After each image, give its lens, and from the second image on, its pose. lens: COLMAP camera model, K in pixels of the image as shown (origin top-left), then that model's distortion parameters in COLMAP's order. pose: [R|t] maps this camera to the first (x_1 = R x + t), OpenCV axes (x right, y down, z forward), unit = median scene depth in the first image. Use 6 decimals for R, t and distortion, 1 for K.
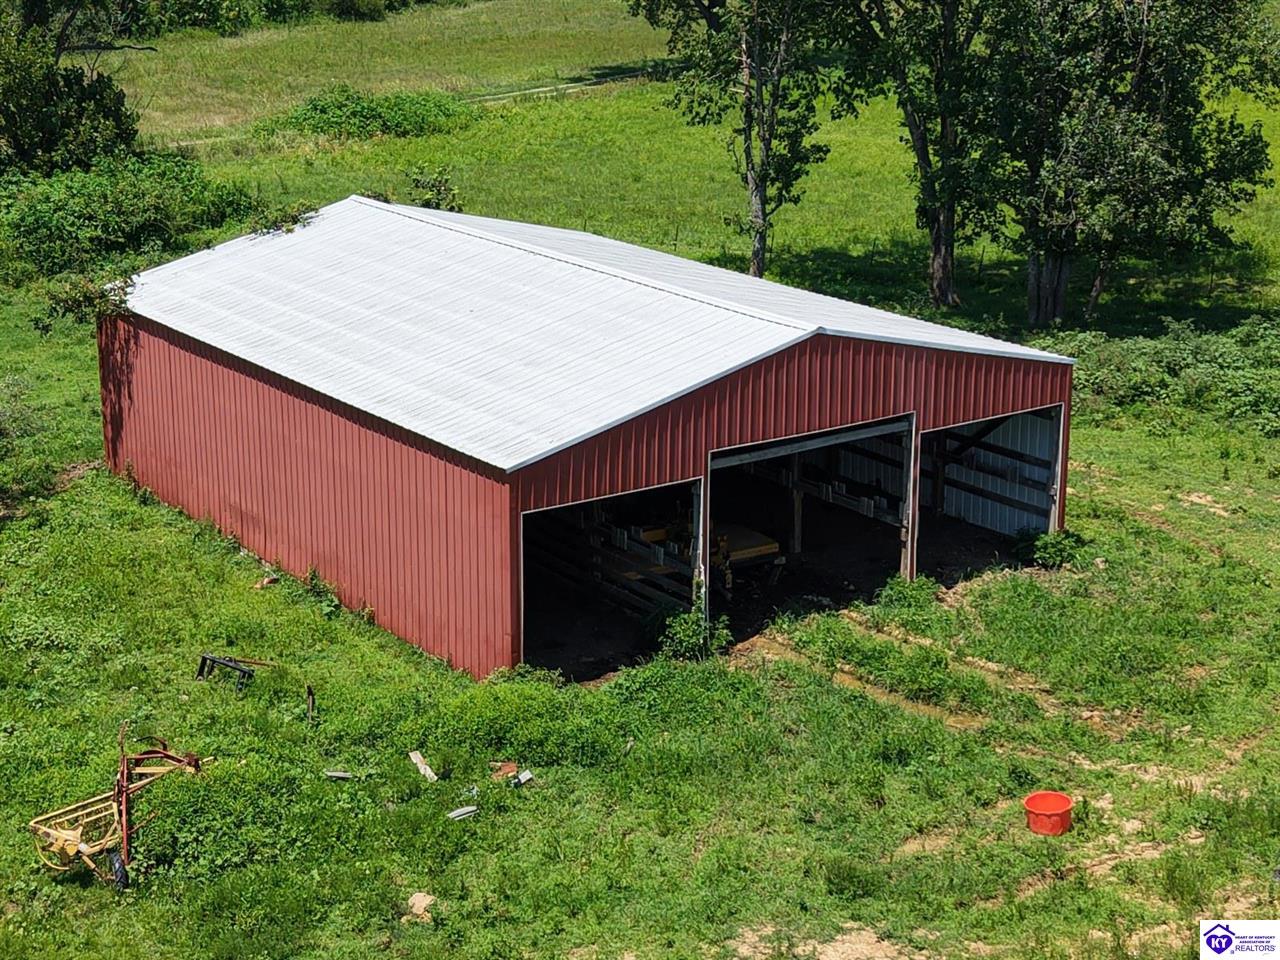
lens RADIAL K [[2091.2, 0, 640.0], [0, 2091.2, 480.0], [0, 0, 1]] dist [0.005608, 0.072055]
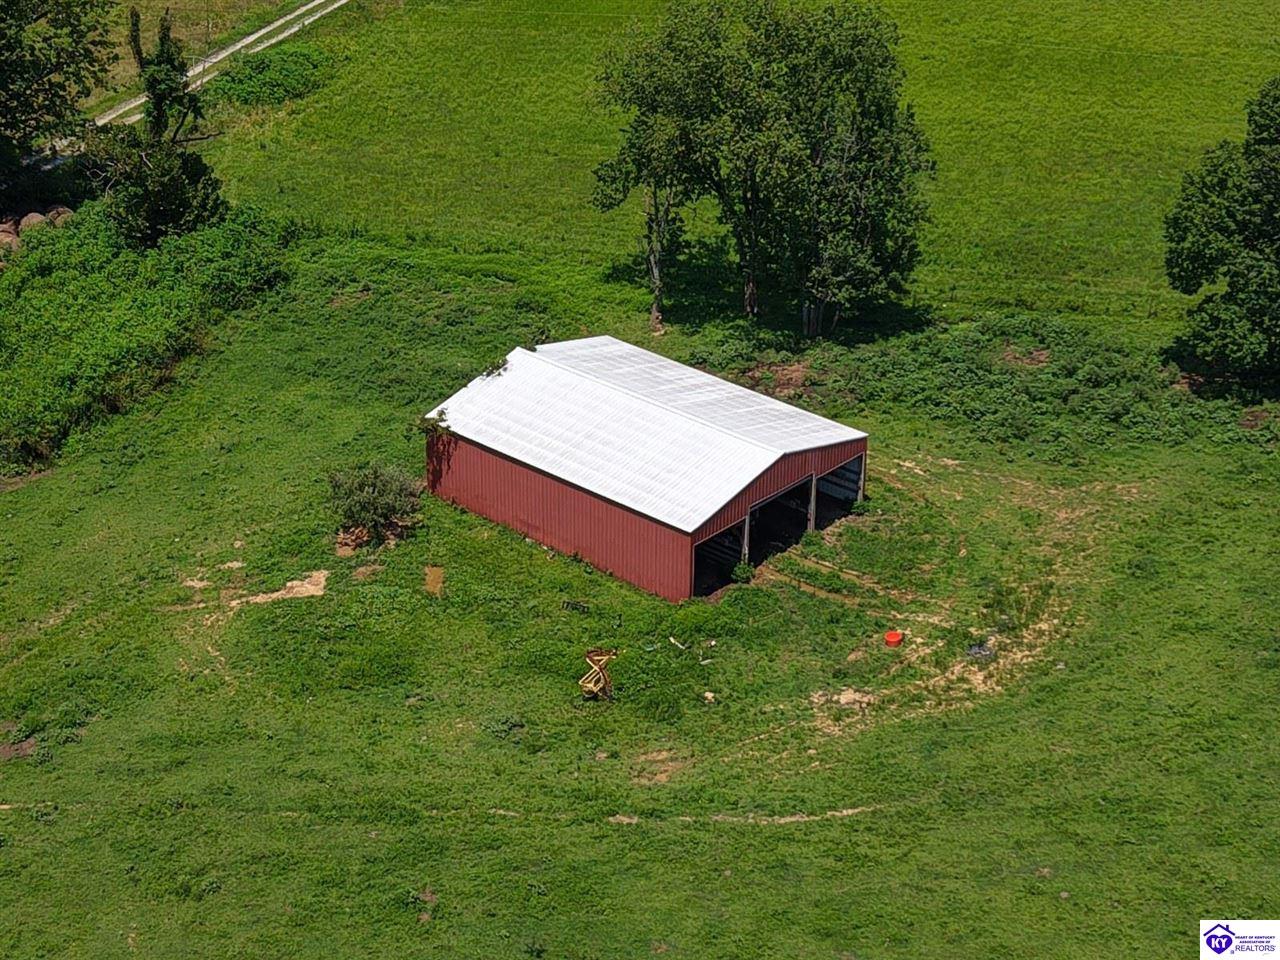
lens RADIAL K [[2091.2, 0, 640.0], [0, 2091.2, 480.0], [0, 0, 1]] dist [0.005608, 0.072055]
pose [[0.976499, -0.097281, 0.192317, -0.630959], [0.058910, 0.978831, 0.196007, -0.595836], [-0.207313, -0.180071, 0.961559, -1.564585]]
